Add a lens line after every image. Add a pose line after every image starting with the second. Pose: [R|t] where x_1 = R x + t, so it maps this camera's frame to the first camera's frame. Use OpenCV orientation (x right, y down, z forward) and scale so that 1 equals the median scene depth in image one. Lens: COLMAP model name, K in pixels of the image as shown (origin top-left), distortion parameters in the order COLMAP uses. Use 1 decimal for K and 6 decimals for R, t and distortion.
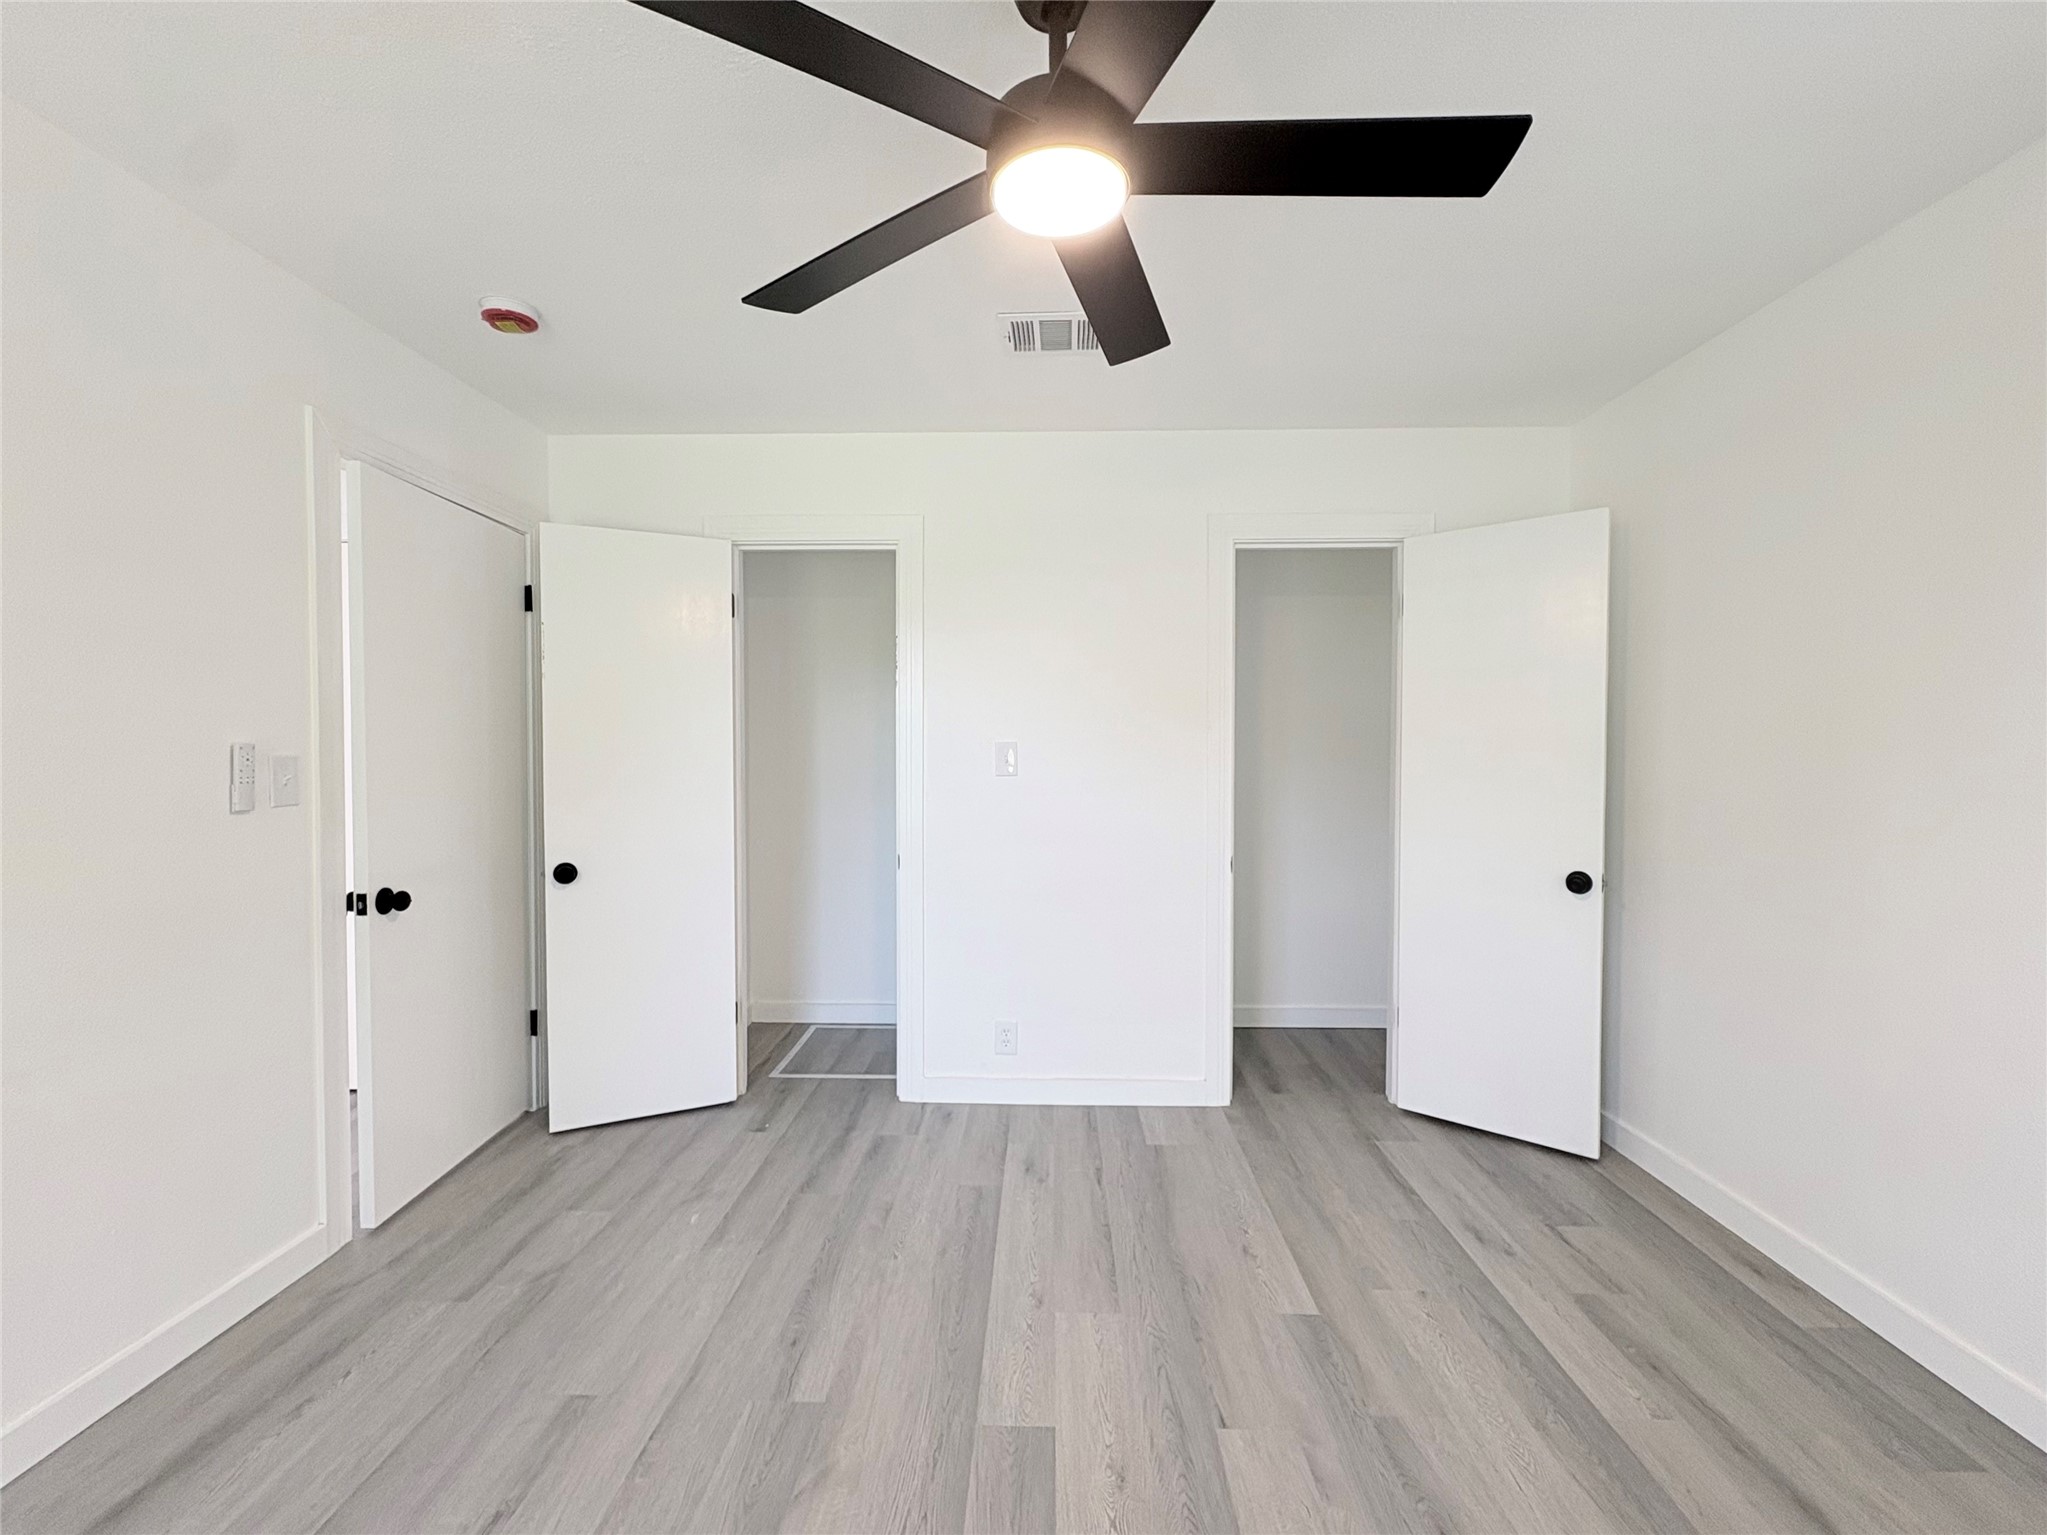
lens RADIAL K [[817.6, 0, 1016.7], [0, 817.6, 767.7], [0, 0, 1]] dist [-0.000934, -0.000227]
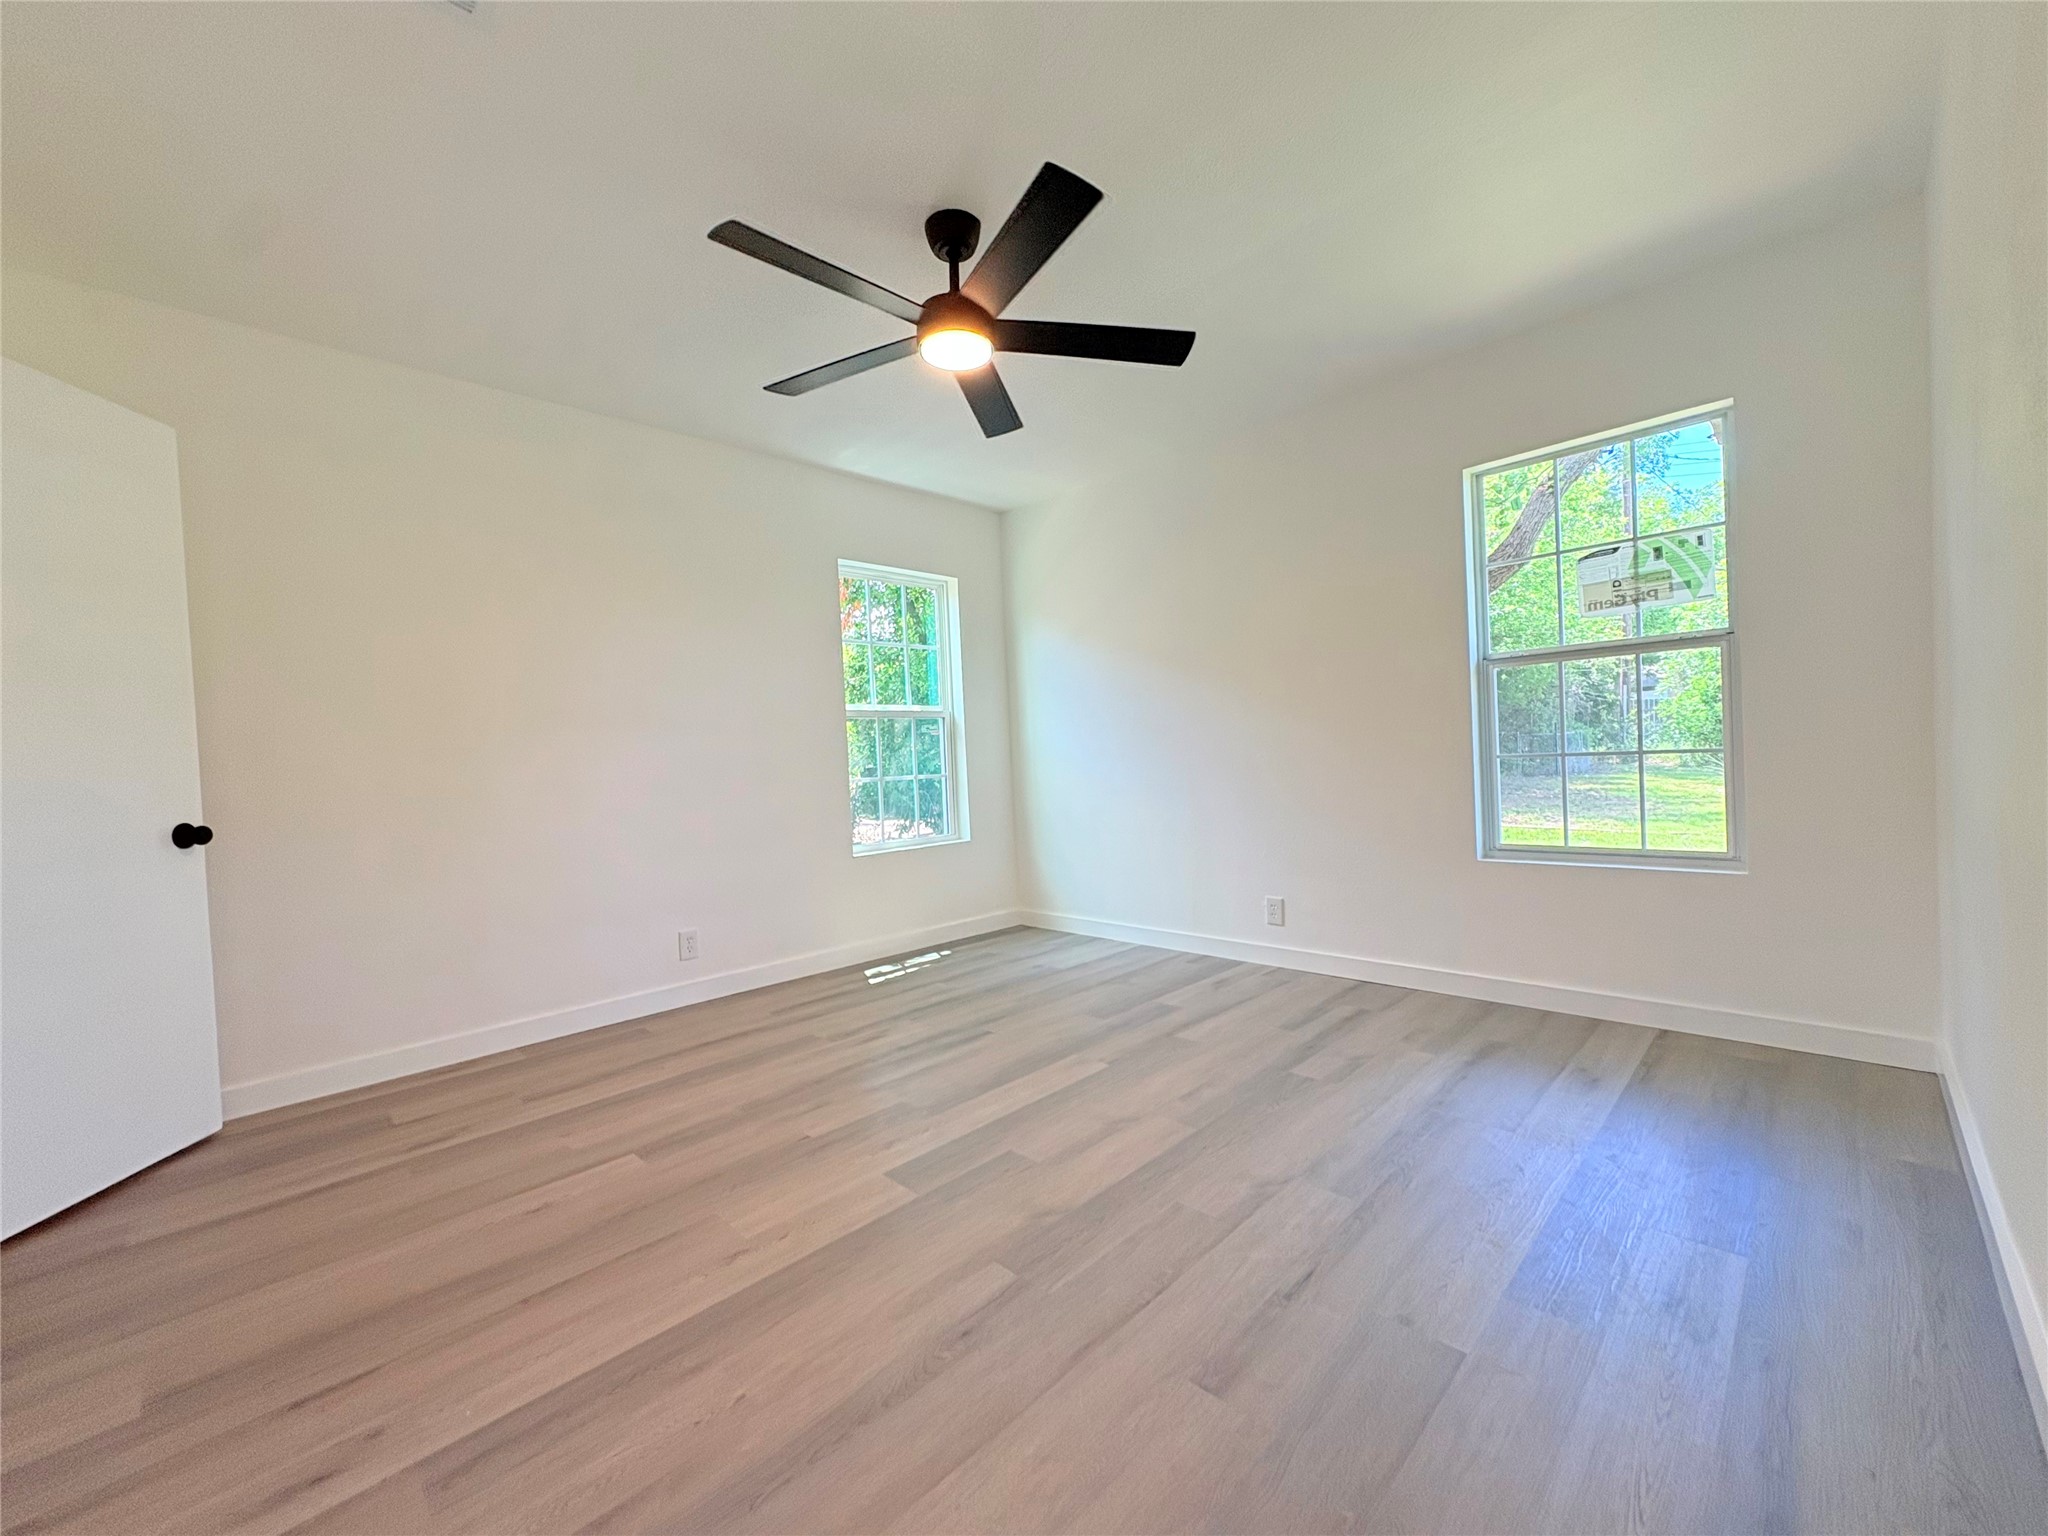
lens RADIAL K [[818.0, 0, 1024.7], [0, 818.0, 768.4], [0, 0, 1]] dist [-0.000934, -0.000227]
pose [[-0.711034, 0.015083, 0.702996, -0.913860], [0.051820, 0.998175, 0.030997, 0.142801], [-0.701246, 0.058469, -0.710518, 1.553459]]
